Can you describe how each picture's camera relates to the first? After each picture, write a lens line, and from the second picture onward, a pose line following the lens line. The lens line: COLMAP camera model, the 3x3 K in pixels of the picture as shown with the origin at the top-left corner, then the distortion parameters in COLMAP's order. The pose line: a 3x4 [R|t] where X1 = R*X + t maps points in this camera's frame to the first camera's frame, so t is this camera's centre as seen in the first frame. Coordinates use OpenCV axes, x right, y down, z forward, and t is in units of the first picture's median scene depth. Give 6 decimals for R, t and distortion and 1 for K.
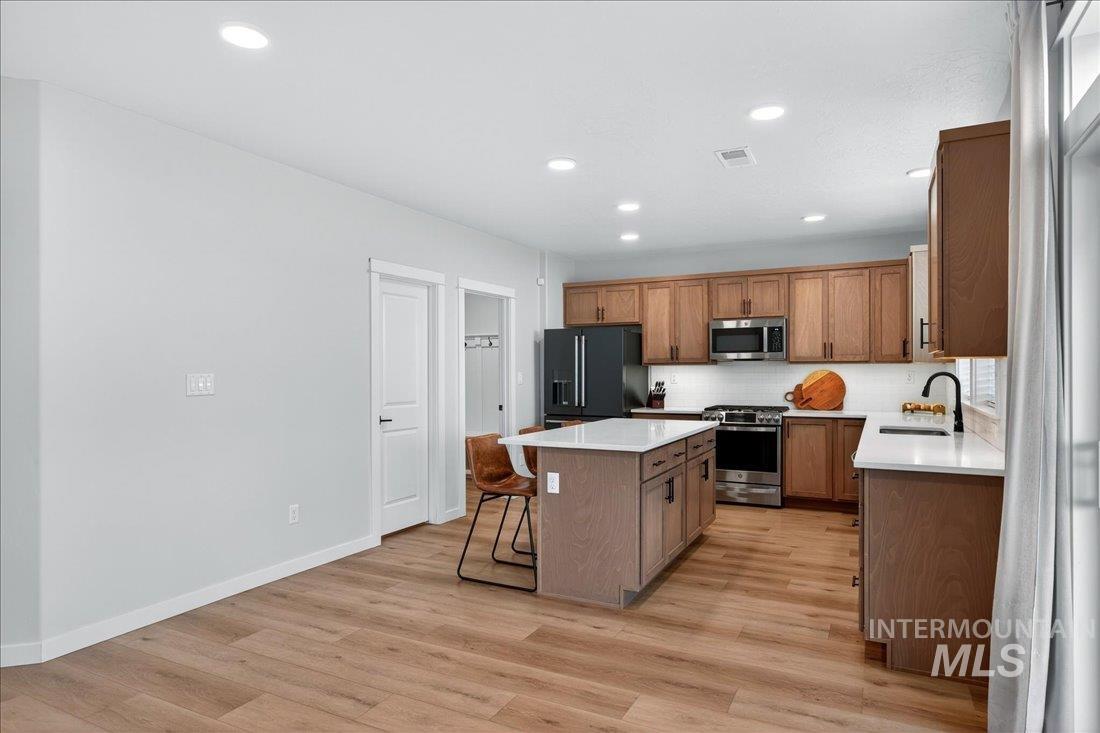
lens RADIAL K [[644.5, 0, 550.5], [0, 644.5, 371.3], [0, 0, 1]] dist [-0.017672, 0.011839]
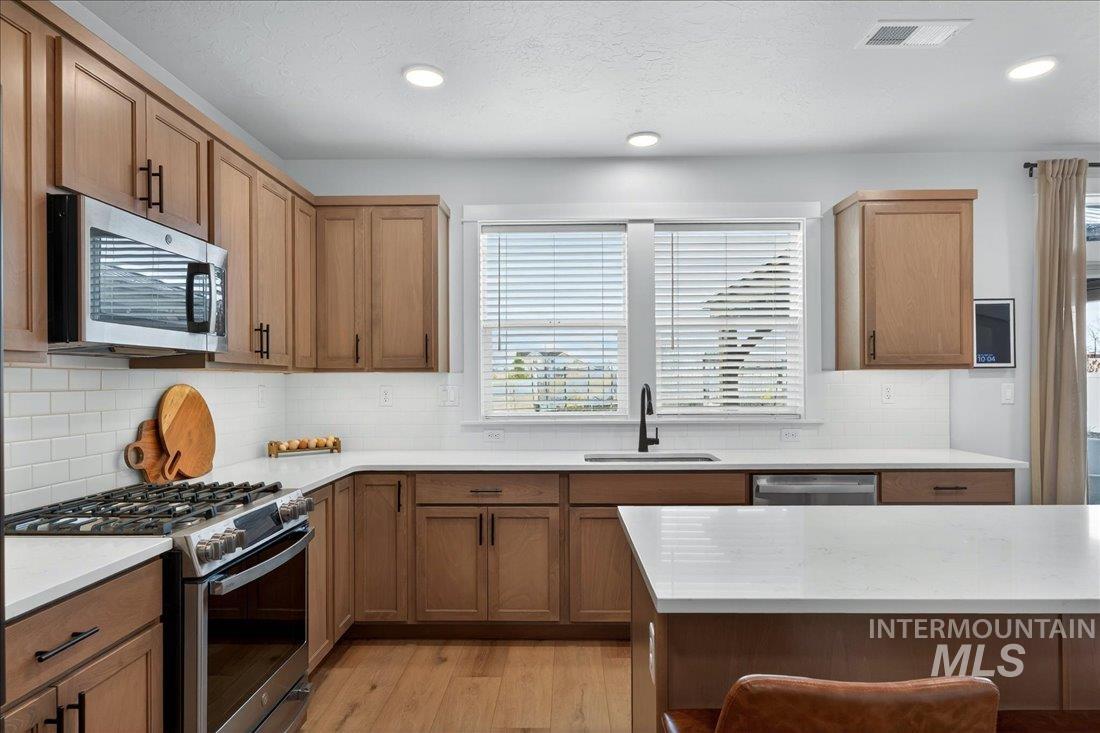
lens RADIAL K [[644.5, 0, 547.6], [0, 644.5, 380.9], [0, 0, 1]] dist [-0.017672, 0.011839]
pose [[-0.433792, 0.009615, 0.900962, -0.077950], [0.009005, 0.999939, -0.006336, 0.001076], [-0.900968, 0.005365, -0.433852, 1.128609]]
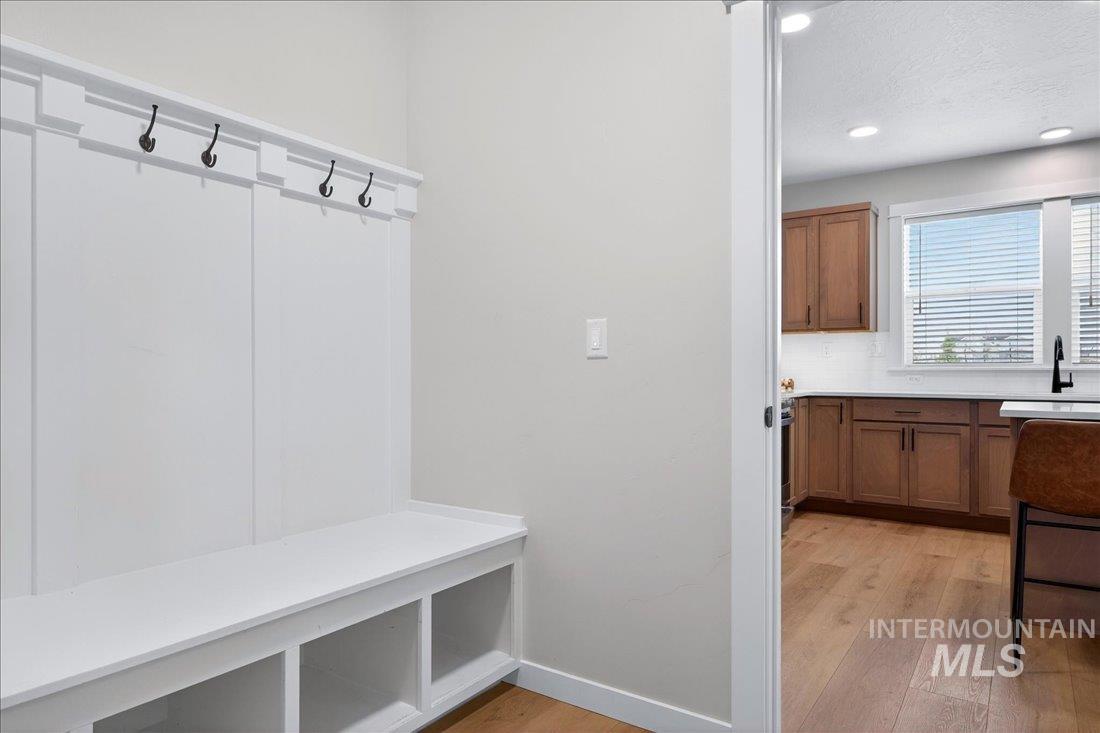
lens RADIAL K [[644.5, 0, 563.8], [0, 644.5, 369.5], [0, 0, 1]] dist [-0.017672, 0.011839]
pose [[0.137077, 0.005632, 0.990544, -0.382364], [-0.000491, 0.999984, -0.005618, 0.046281], [-0.990560, 0.000284, 0.137078, 1.242784]]
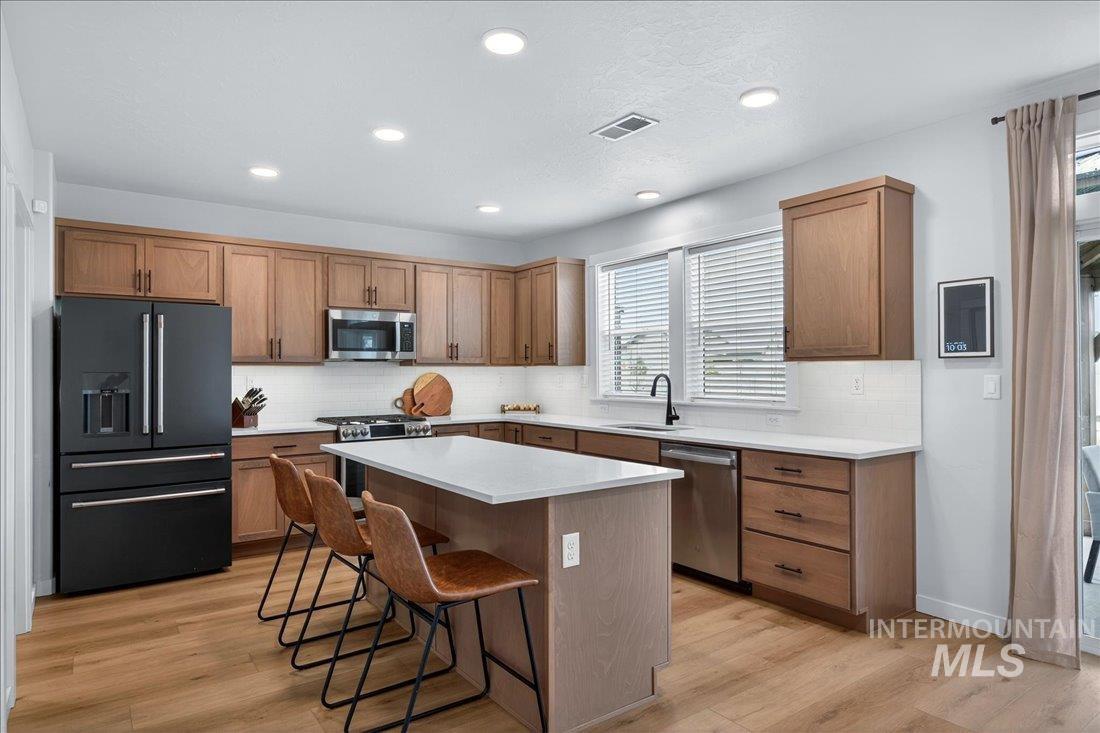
lens RADIAL K [[644.5, 0, 550.5], [0, 644.5, 363.8], [0, 0, 1]] dist [-0.017672, 0.011839]
pose [[0.456139, 0.014461, 0.889791, -0.379061], [0.002867, 0.999839, -0.017719, 0.002740], [-0.889904, 0.010634, 0.456024, 0.494583]]
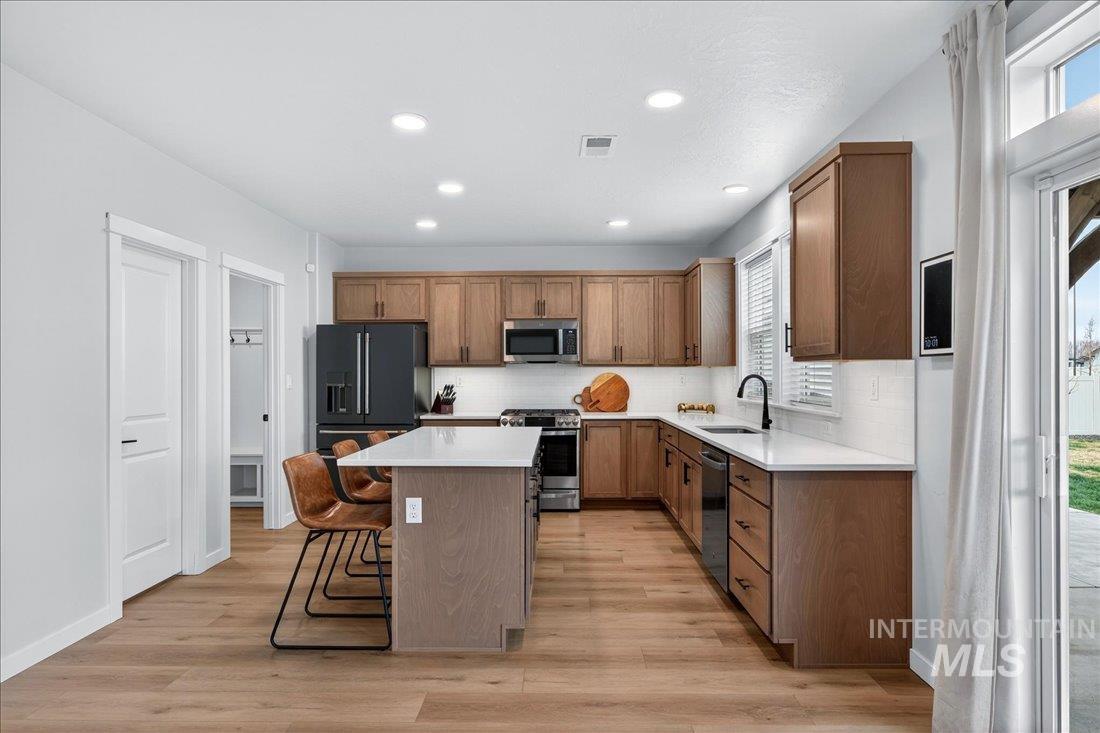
lens RADIAL K [[644.5, 0, 553.0], [0, 644.5, 370.8], [0, 0, 1]] dist [-0.017672, 0.011839]
pose [[0.895723, 0.003455, 0.444599, -0.134581], [-0.000742, 0.999980, -0.006276, 0.001669], [-0.444612, 0.005291, 0.895708, 0.133175]]
